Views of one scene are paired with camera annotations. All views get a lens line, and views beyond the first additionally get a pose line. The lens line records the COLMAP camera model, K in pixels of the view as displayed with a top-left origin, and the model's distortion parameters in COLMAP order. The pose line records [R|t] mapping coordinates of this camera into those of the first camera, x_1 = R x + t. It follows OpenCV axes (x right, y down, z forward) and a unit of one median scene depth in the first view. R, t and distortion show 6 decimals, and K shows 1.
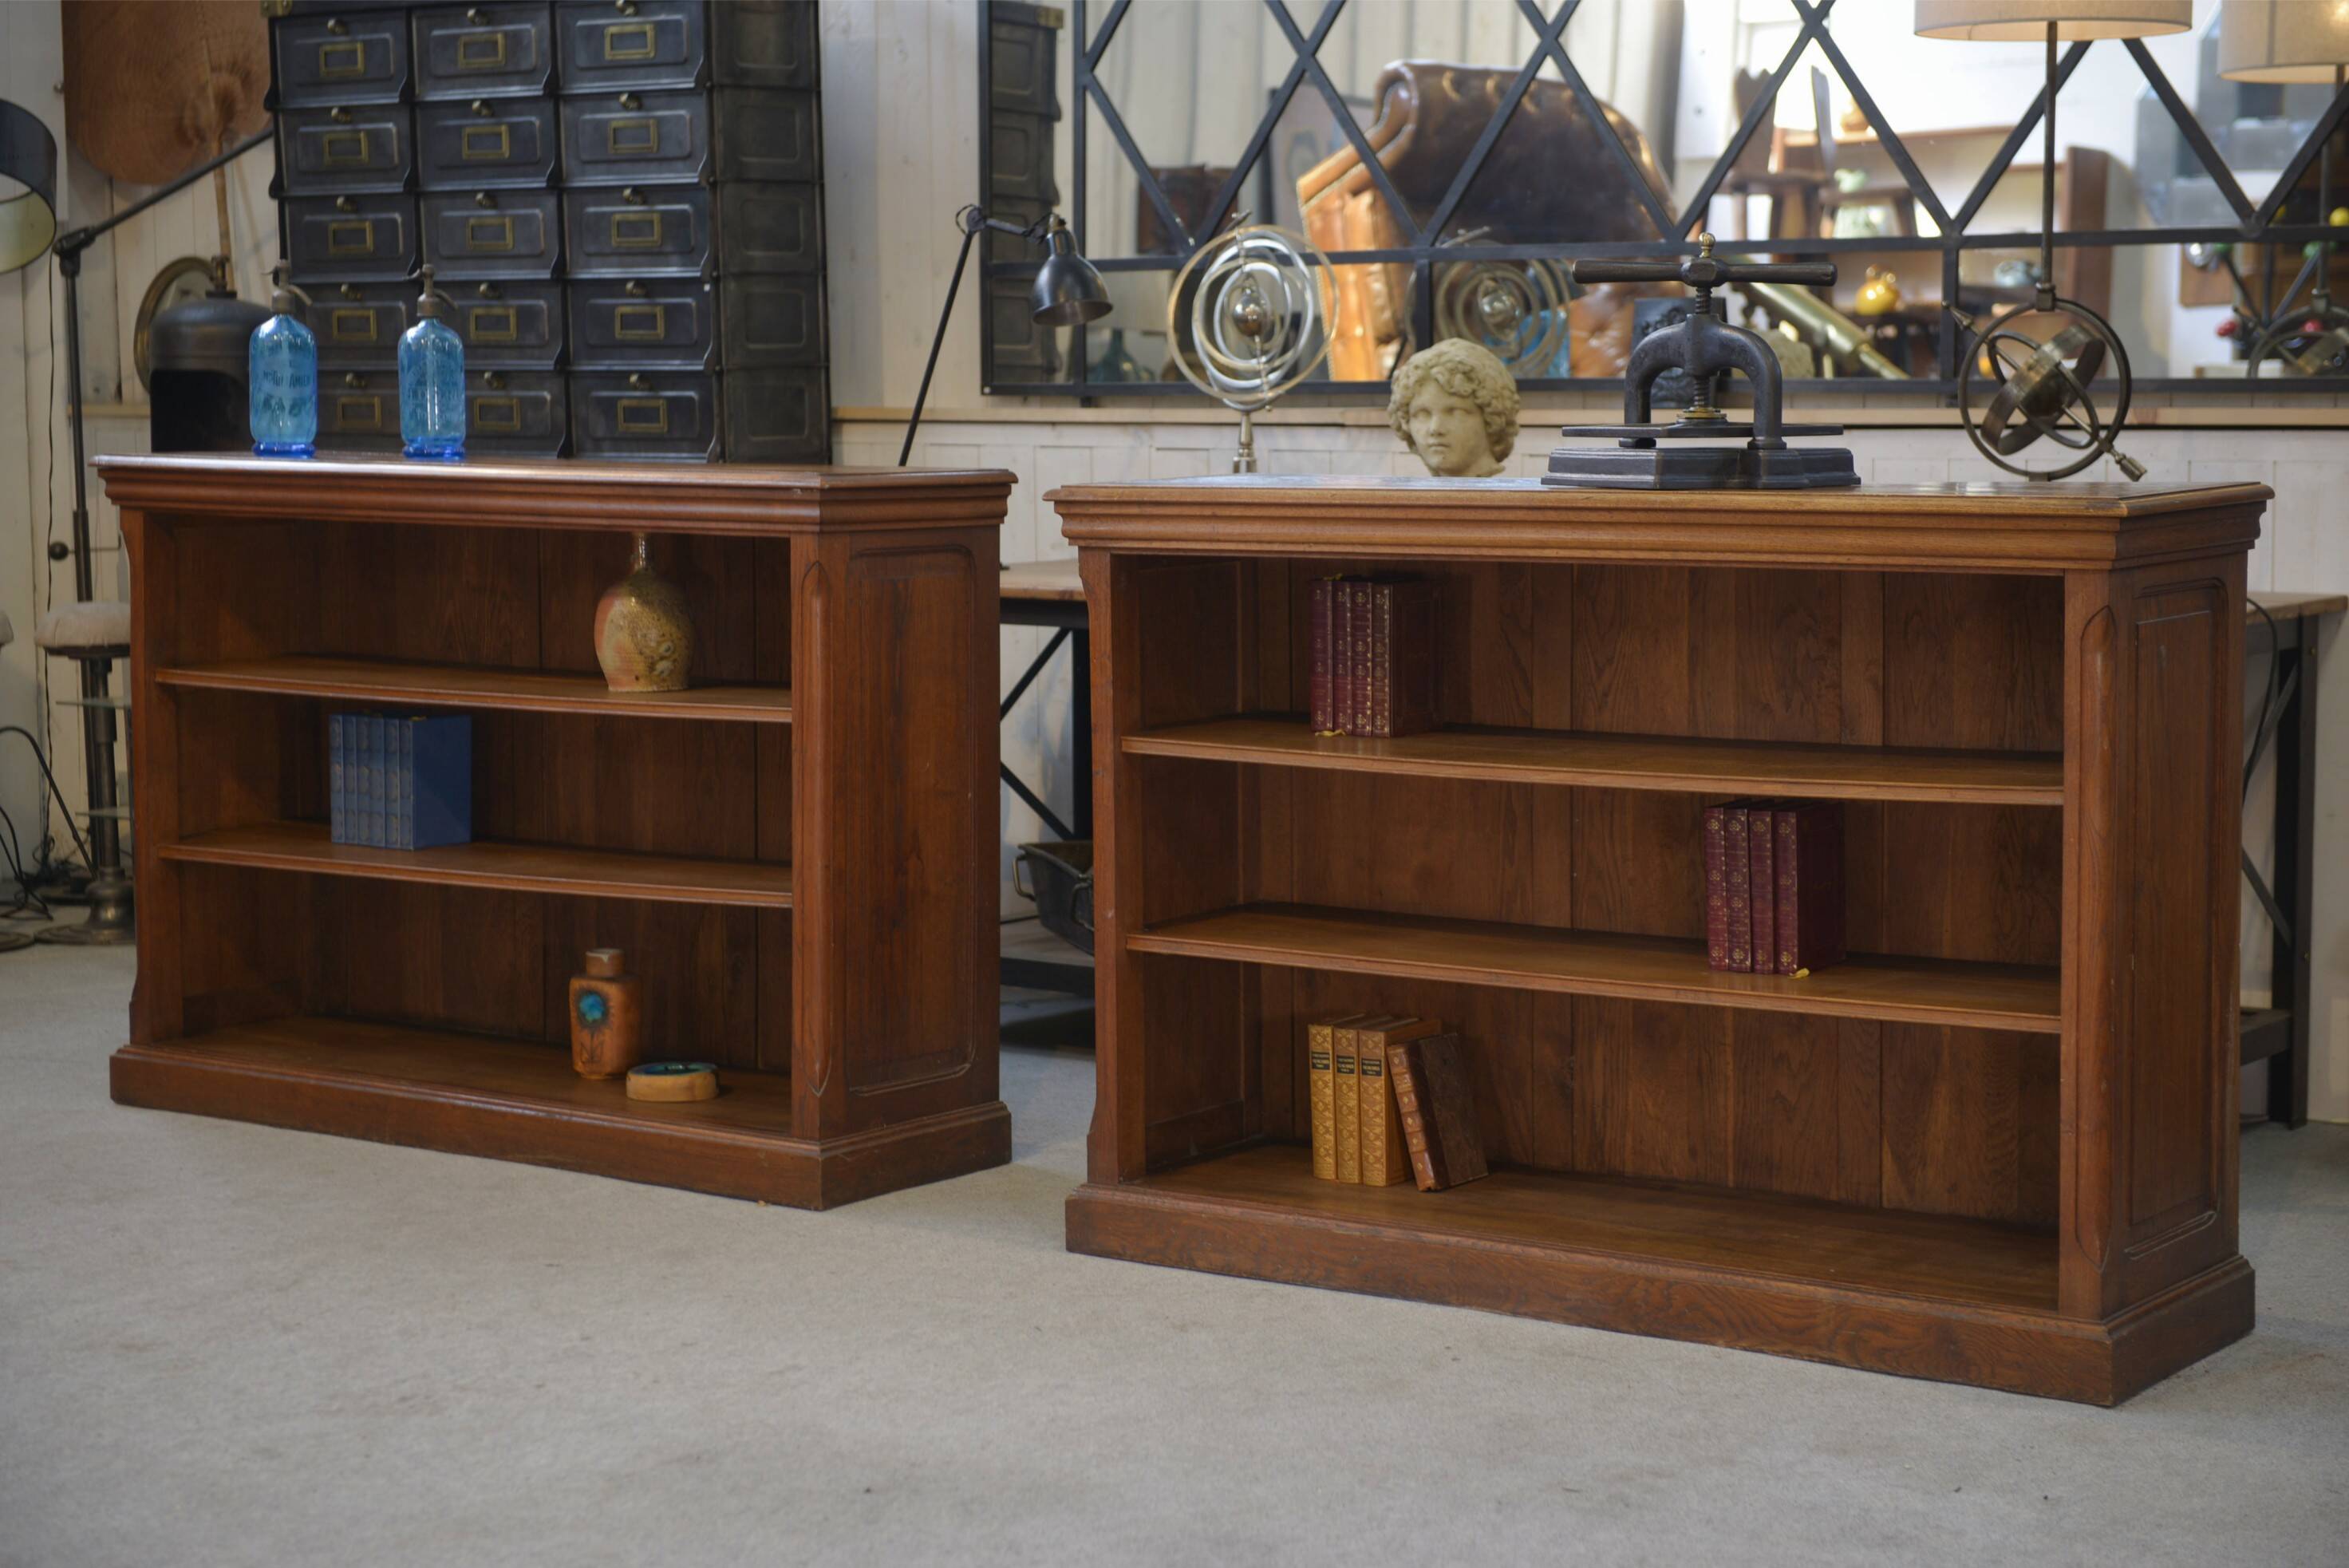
lens RADIAL K [[4217.6, 0, 1186.1], [0, 4217.6, 781.2], [0, 0, 1]] dist [0.147008, -0.315409]
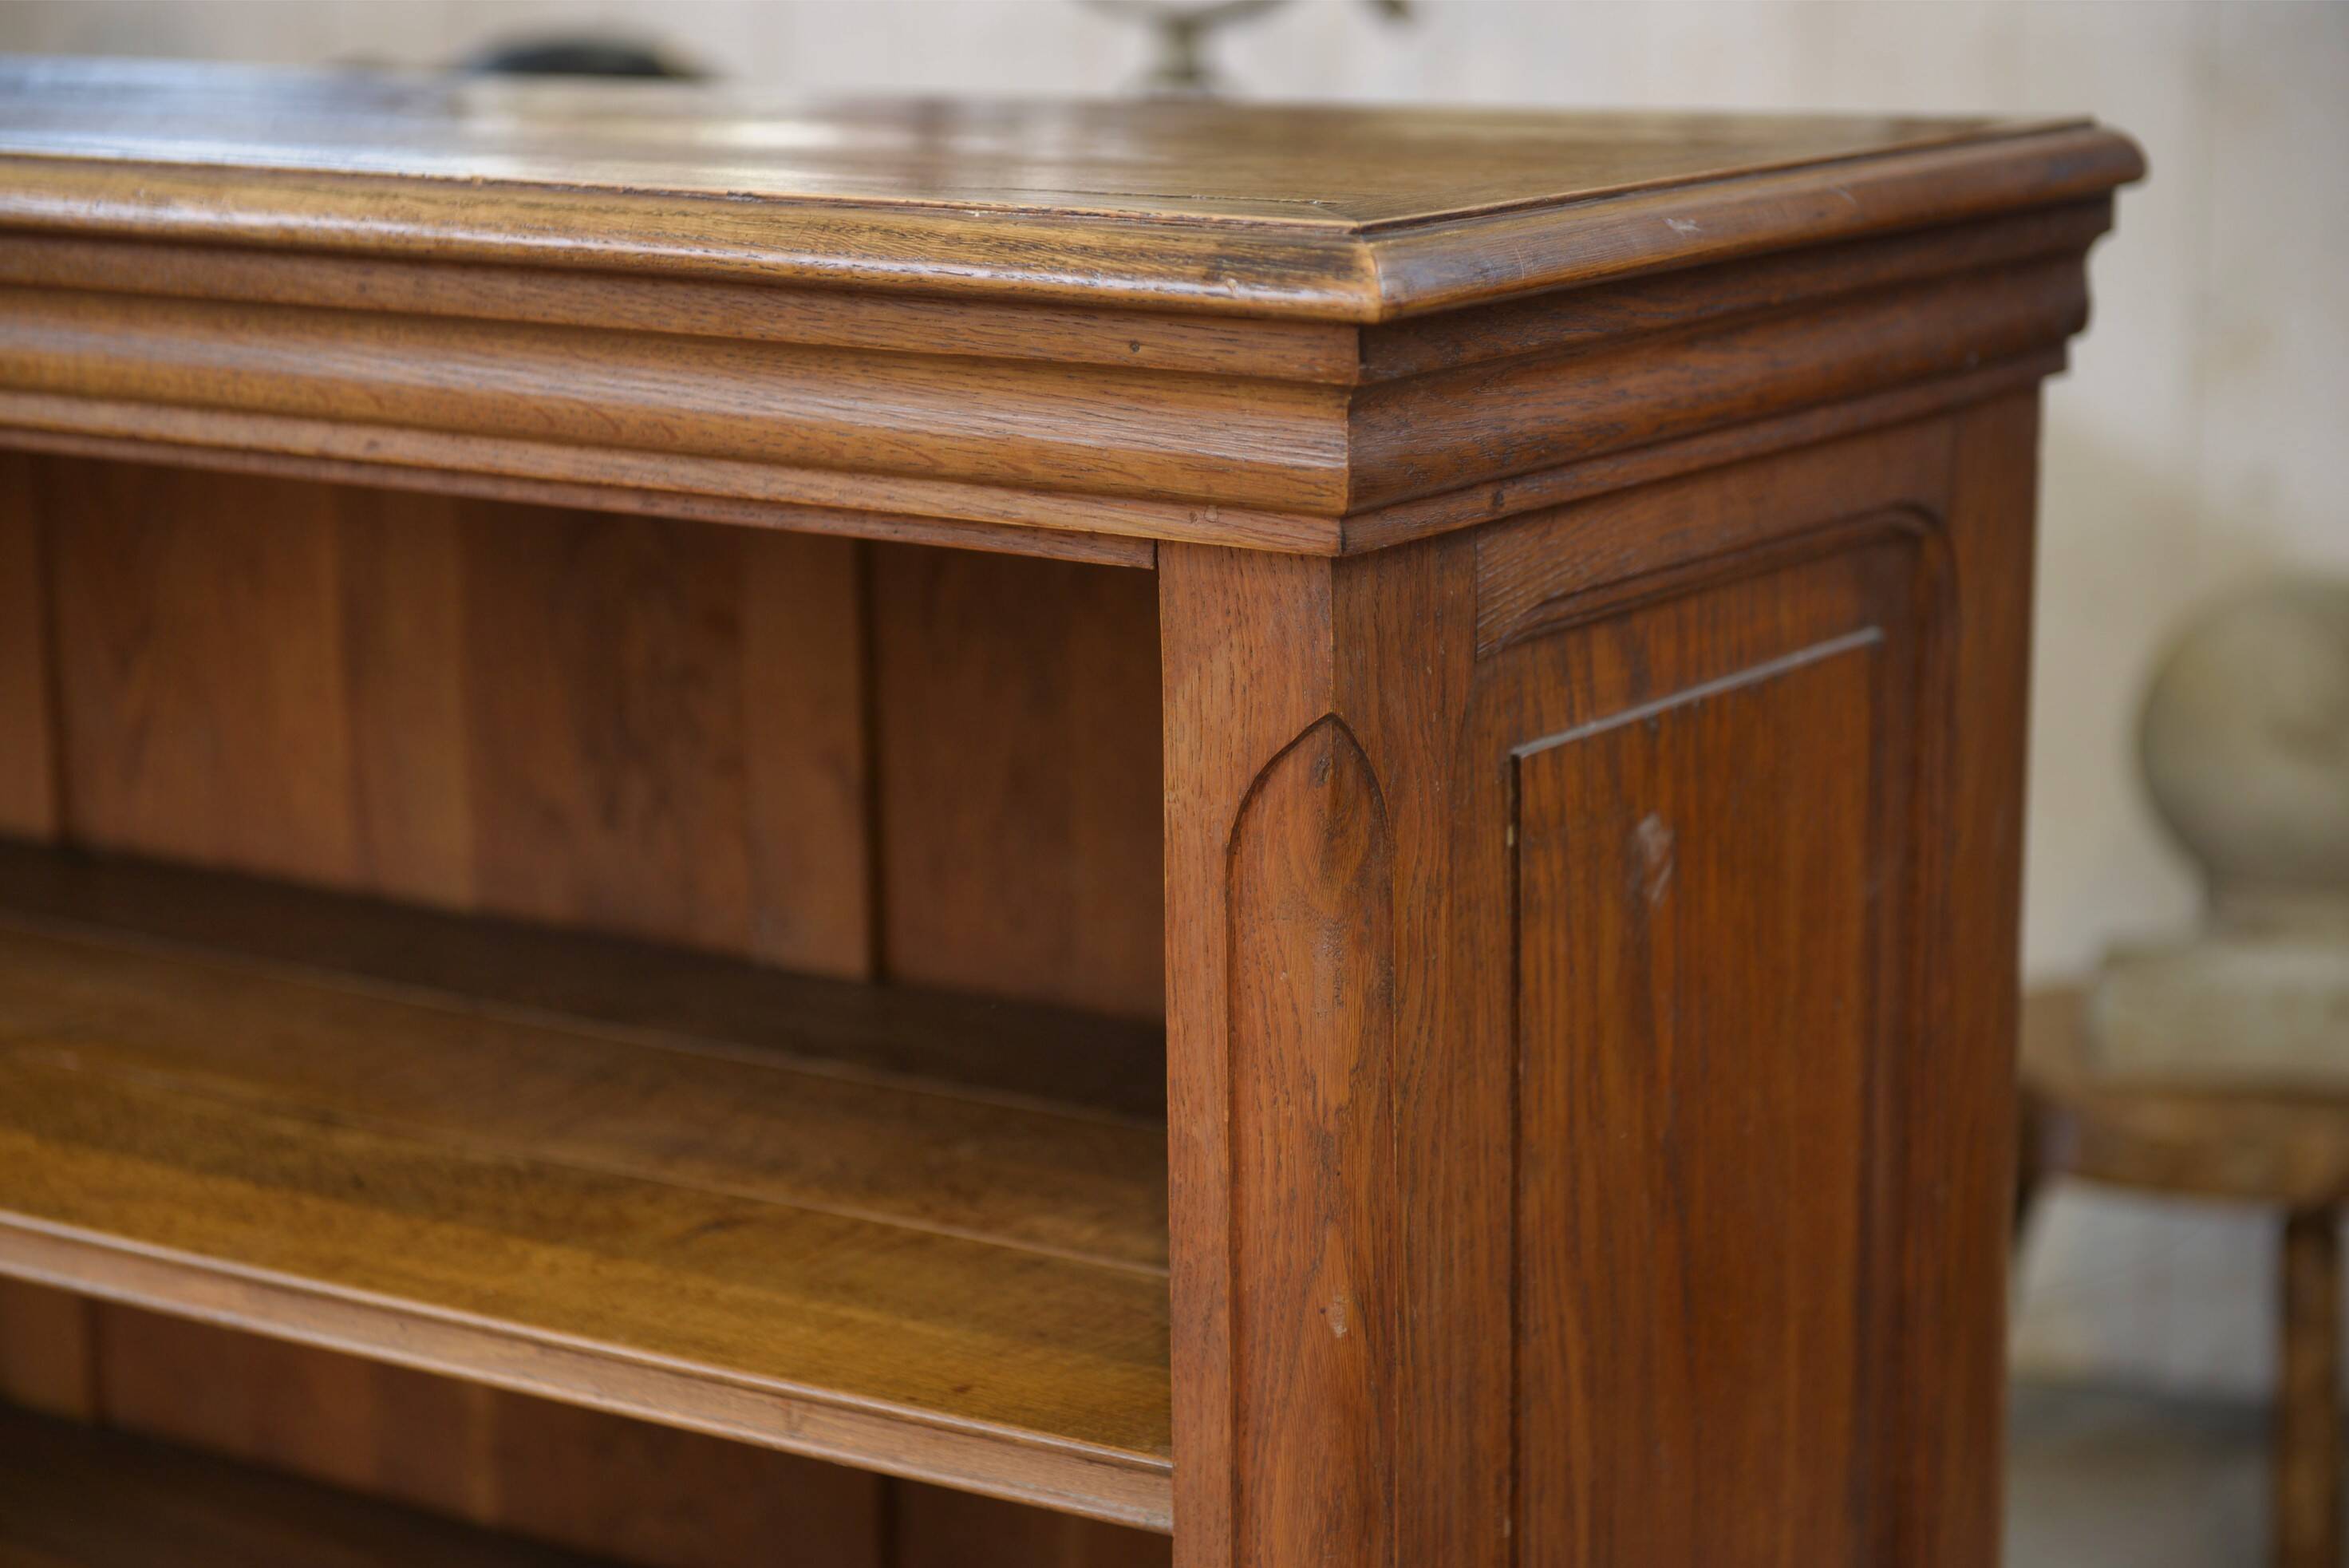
lens RADIAL K [[4467.1, 0, 1187.0], [0, 4467.1, 785.1], [0, 0, 1]] dist [0.141330, -0.473549]
pose [[0.999962, 0.002684, 0.008301, 0.179903], [-0.003511, 0.994856, 0.101239, -0.052955], [-0.007987, -0.101265, 0.994827, 0.667501]]
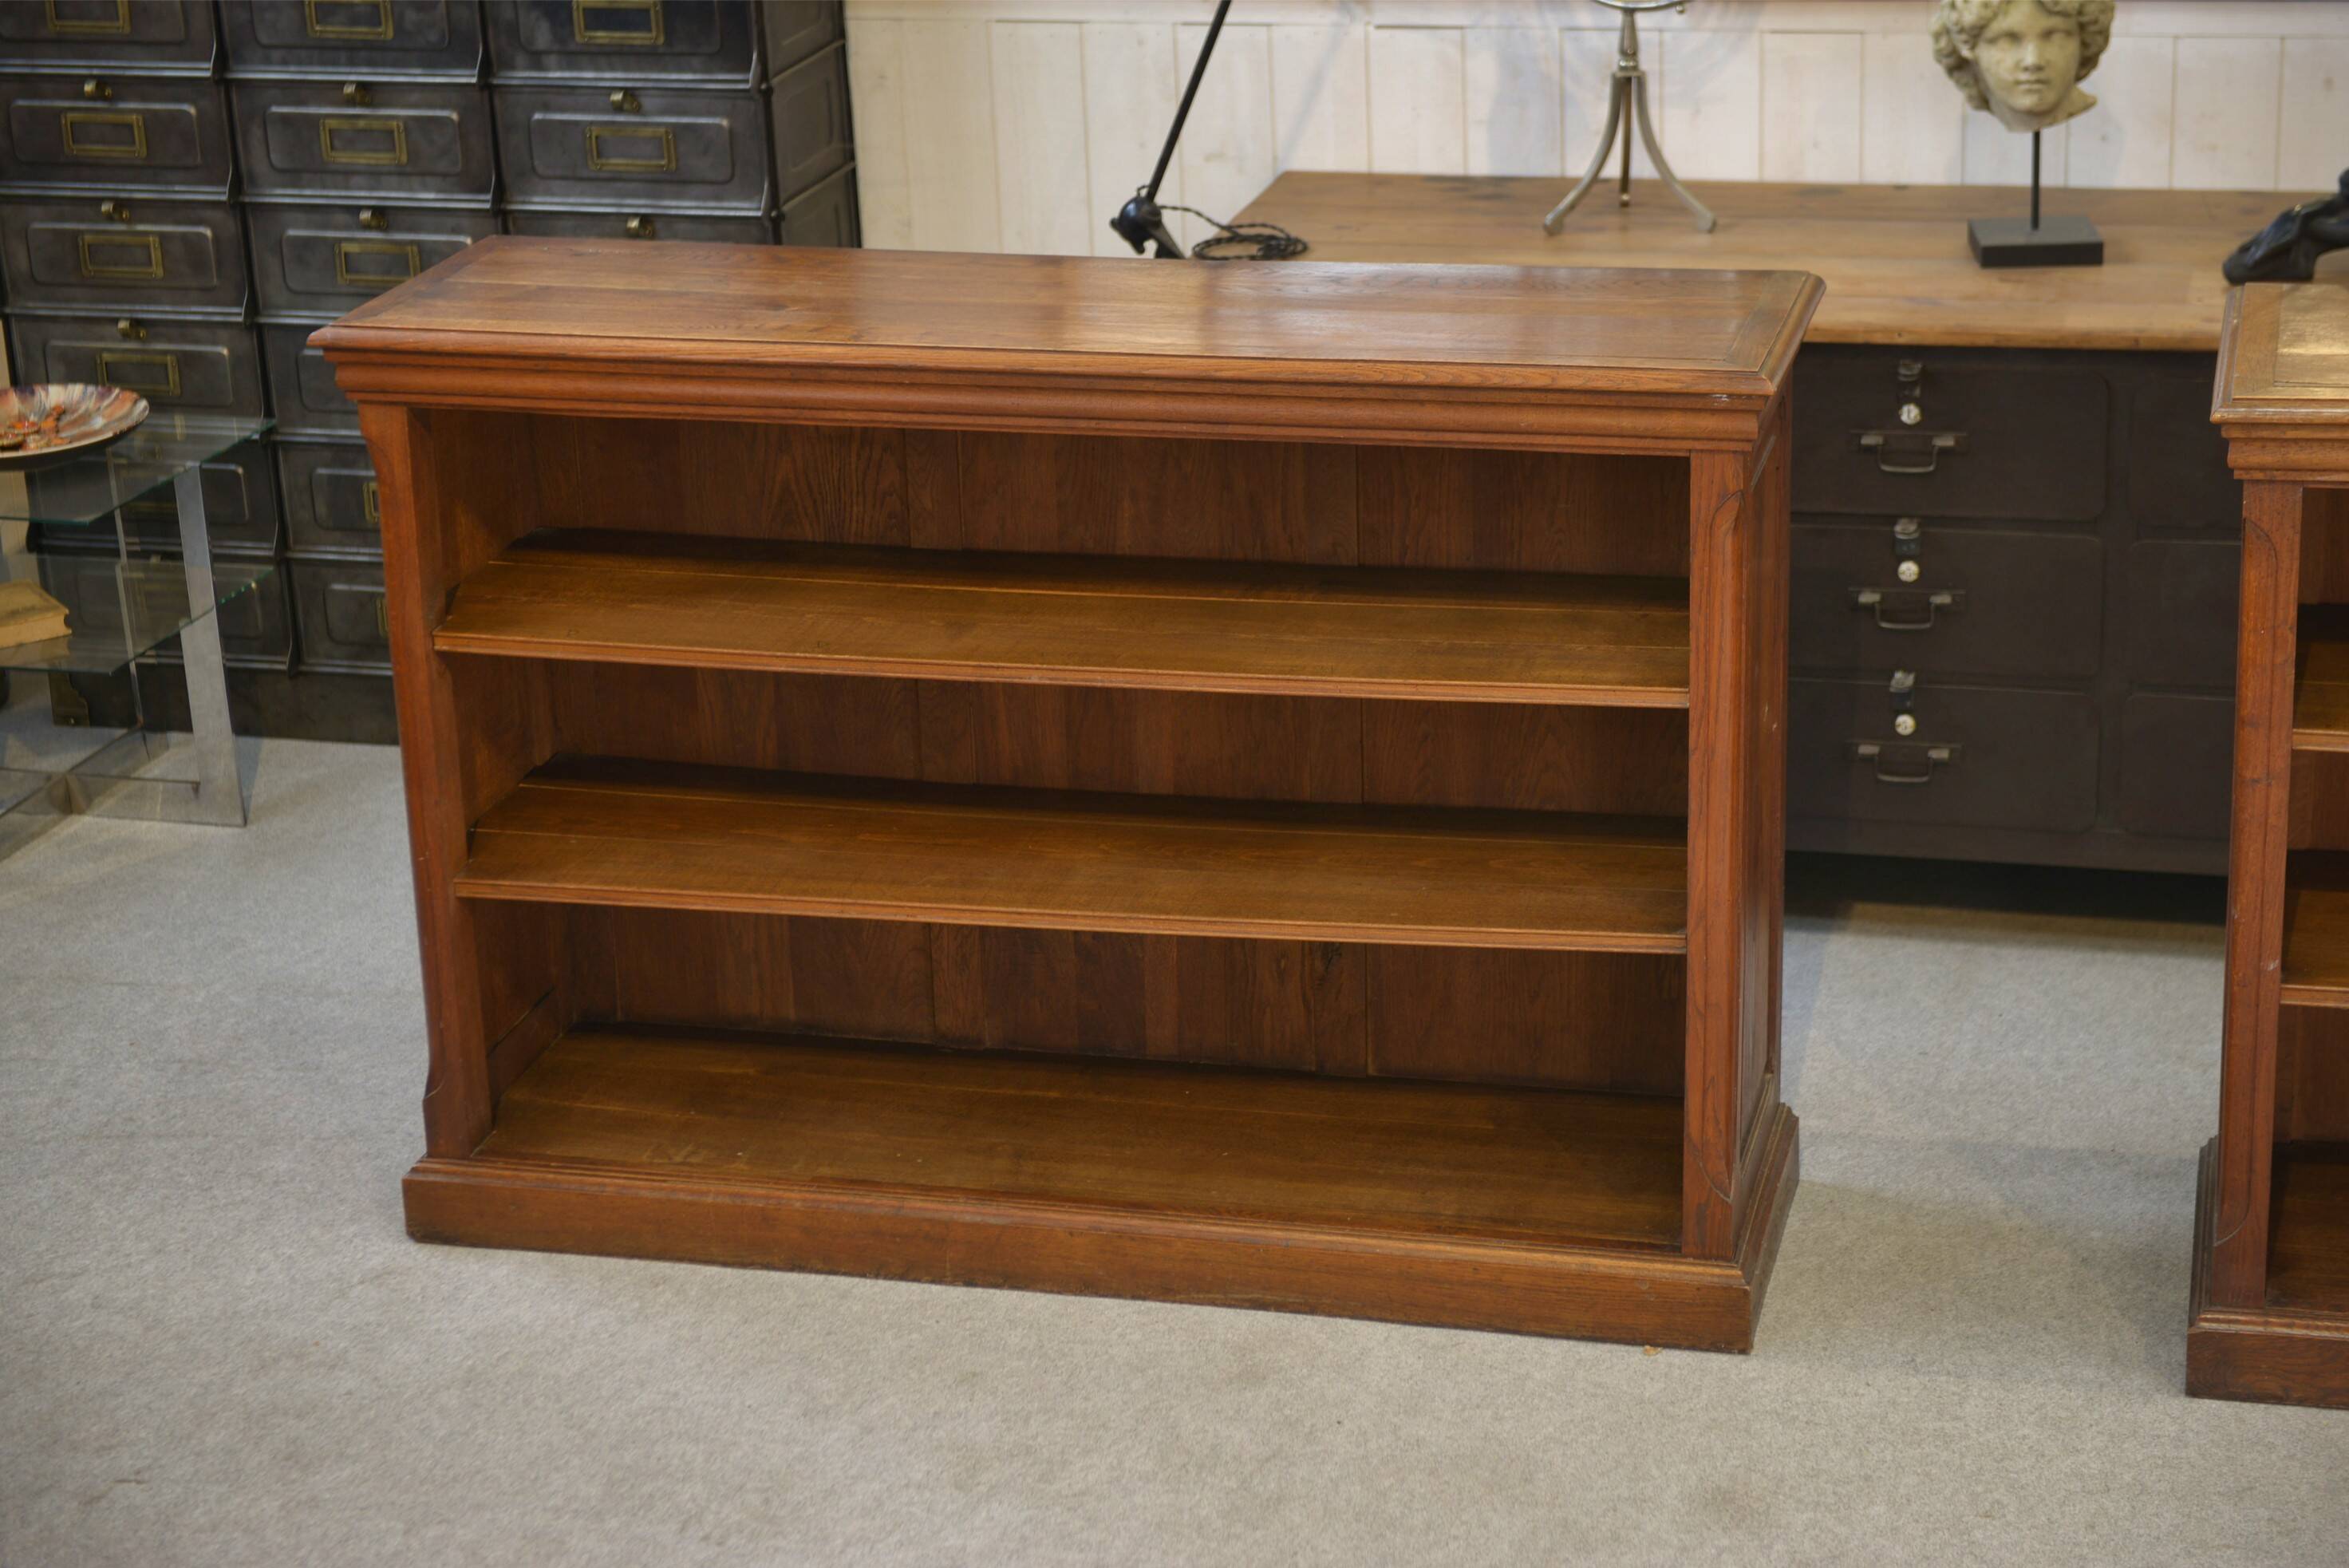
lens RADIAL K [[4467.1, 0, 1187.0], [0, 4467.1, 785.1], [0, 0, 1]] dist [0.141330, -0.473549]
pose [[0.930321, -0.151330, 0.334070, -0.453538], [0.069652, 0.967226, 0.244175, -0.204027], [-0.360072, -0.203892, 0.910371, 0.377532]]
